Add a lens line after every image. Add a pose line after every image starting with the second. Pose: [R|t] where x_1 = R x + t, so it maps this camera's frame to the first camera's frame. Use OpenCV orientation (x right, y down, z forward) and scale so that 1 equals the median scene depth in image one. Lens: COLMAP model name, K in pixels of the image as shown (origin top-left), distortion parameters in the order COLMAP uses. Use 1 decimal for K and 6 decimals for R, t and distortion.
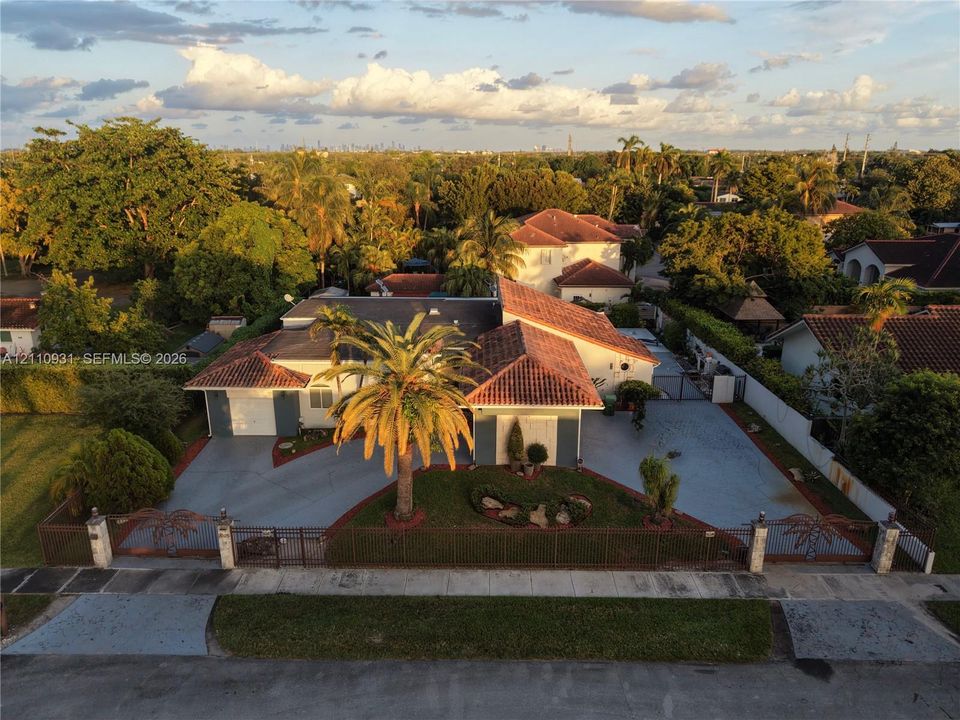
lens RADIAL K [[640.8, 0, 475.3], [0, 640.8, 347.5], [0, 0, 1]] dist [0.037436, -0.039806]
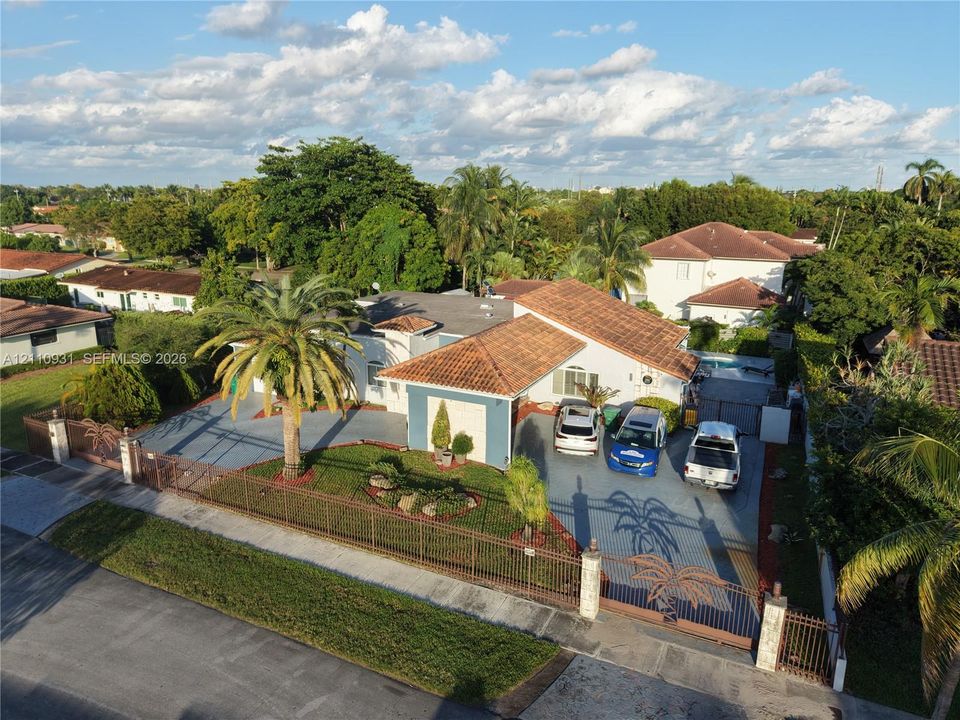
lens RADIAL K [[640.8, 0, 475.3], [0, 640.8, 347.5], [0, 0, 1]] dist [0.037436, -0.039806]
pose [[0.903960, 0.105523, -0.414393, 0.496005], [-0.129013, 0.991218, -0.029021, 0.054637], [0.407691, 0.079696, 0.909635, 0.176777]]
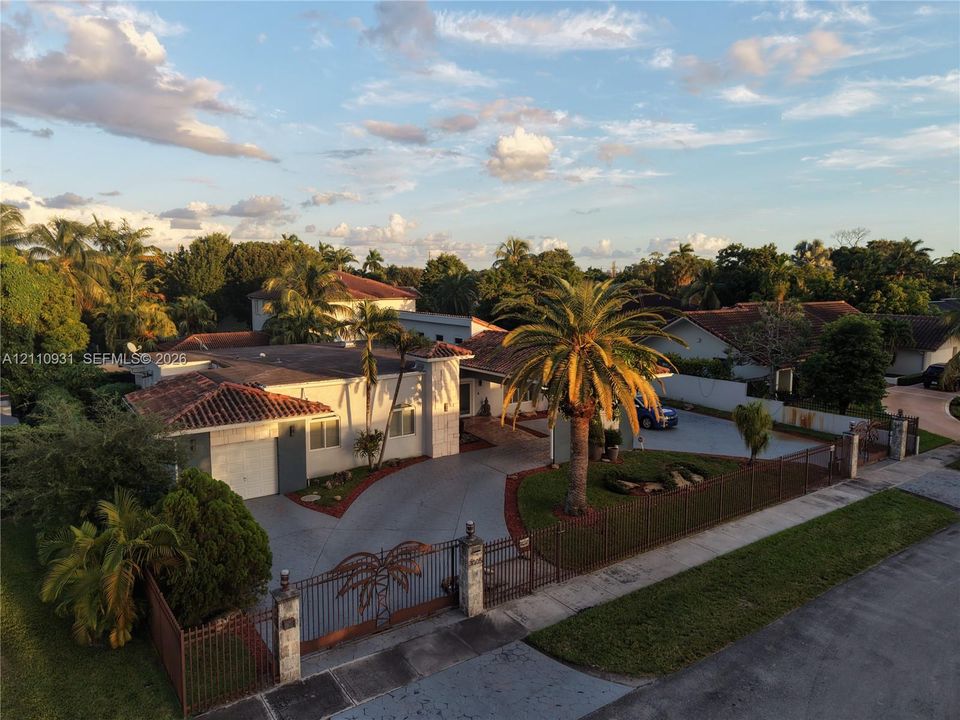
lens RADIAL K [[640.8, 0, 475.3], [0, 640.8, 347.5], [0, 0, 1]] dist [0.037436, -0.039806]
pose [[0.814999, -0.065549, 0.575743, -0.631753], [0.168768, 0.977358, -0.127629, 0.127553], [-0.554341, 0.201184, 0.807608, 0.327528]]
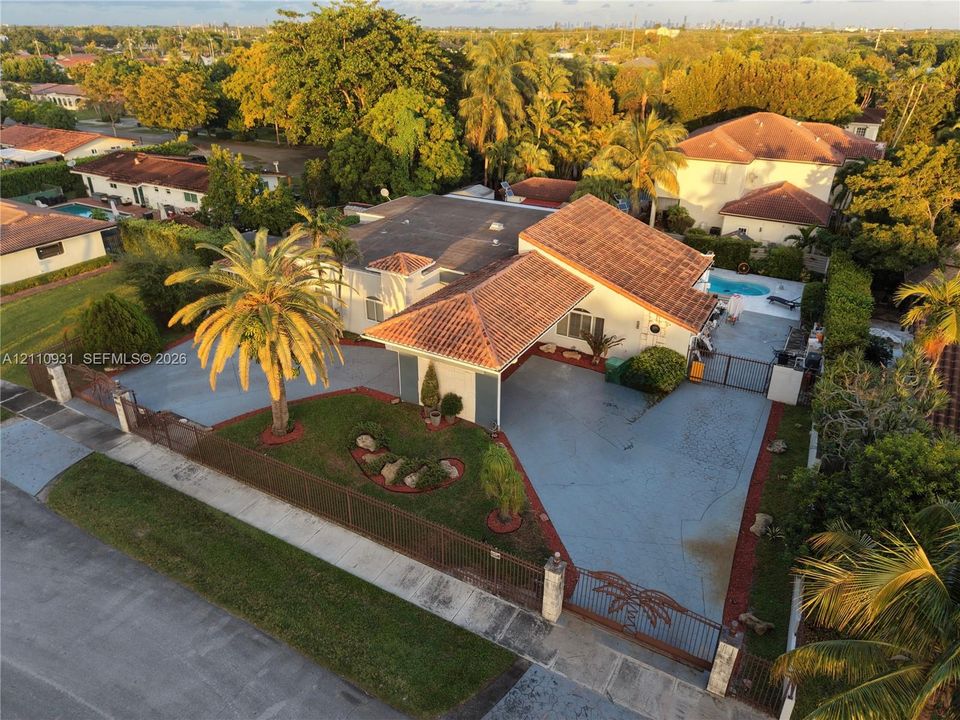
lens RADIAL K [[640.8, 0, 475.3], [0, 640.8, 347.5], [0, 0, 1]] dist [0.037436, -0.039806]
pose [[0.874204, 0.218544, -0.433596, 0.516415], [-0.144865, 0.969706, 0.196686, -0.096170], [0.463445, -0.109131, 0.879380, 0.249545]]
